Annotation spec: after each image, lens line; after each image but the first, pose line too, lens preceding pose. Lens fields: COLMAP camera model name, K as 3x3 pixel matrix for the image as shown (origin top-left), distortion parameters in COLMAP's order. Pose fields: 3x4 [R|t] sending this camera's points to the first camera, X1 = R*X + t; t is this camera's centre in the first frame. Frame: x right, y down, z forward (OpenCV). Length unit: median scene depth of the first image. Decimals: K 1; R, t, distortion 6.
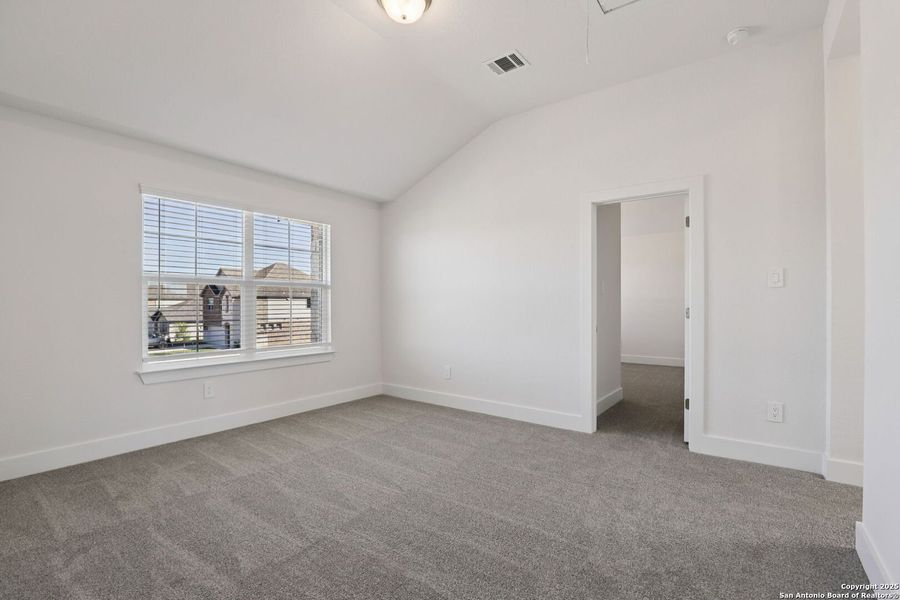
lens RADIAL K [[417.5, 0, 457.7], [0, 417.5, 305.0], [0, 0, 1]] dist [-0.022628, 0.000869]
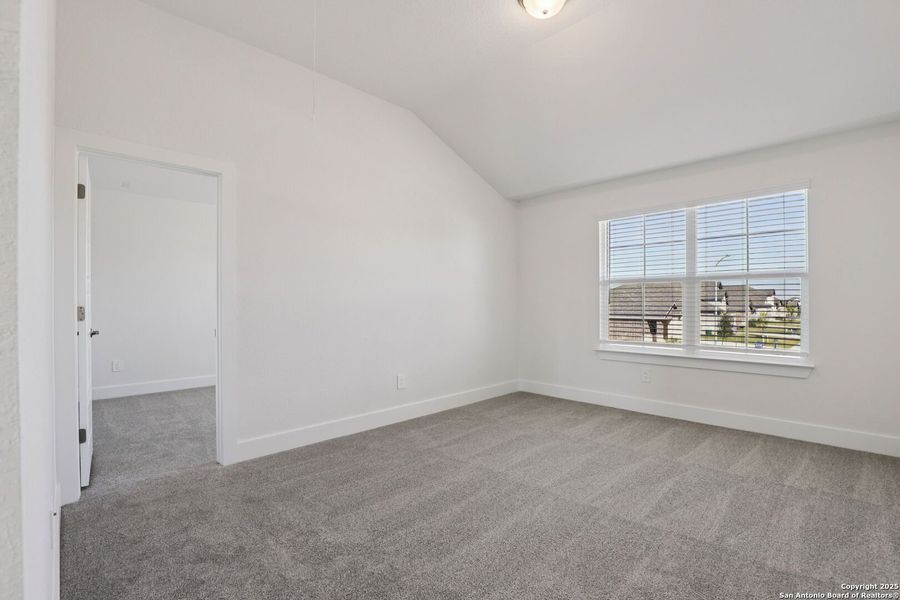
lens RADIAL K [[417.5, 0, 457.7], [0, 417.5, 305.0], [0, 0, 1]] dist [-0.022628, 0.000869]
pose [[-0.153955, 0.008034, -0.988045, 0.681906], [0.004337, 0.999963, 0.007455, -0.001209], [0.988068, -0.003138, -0.153985, 0.725978]]
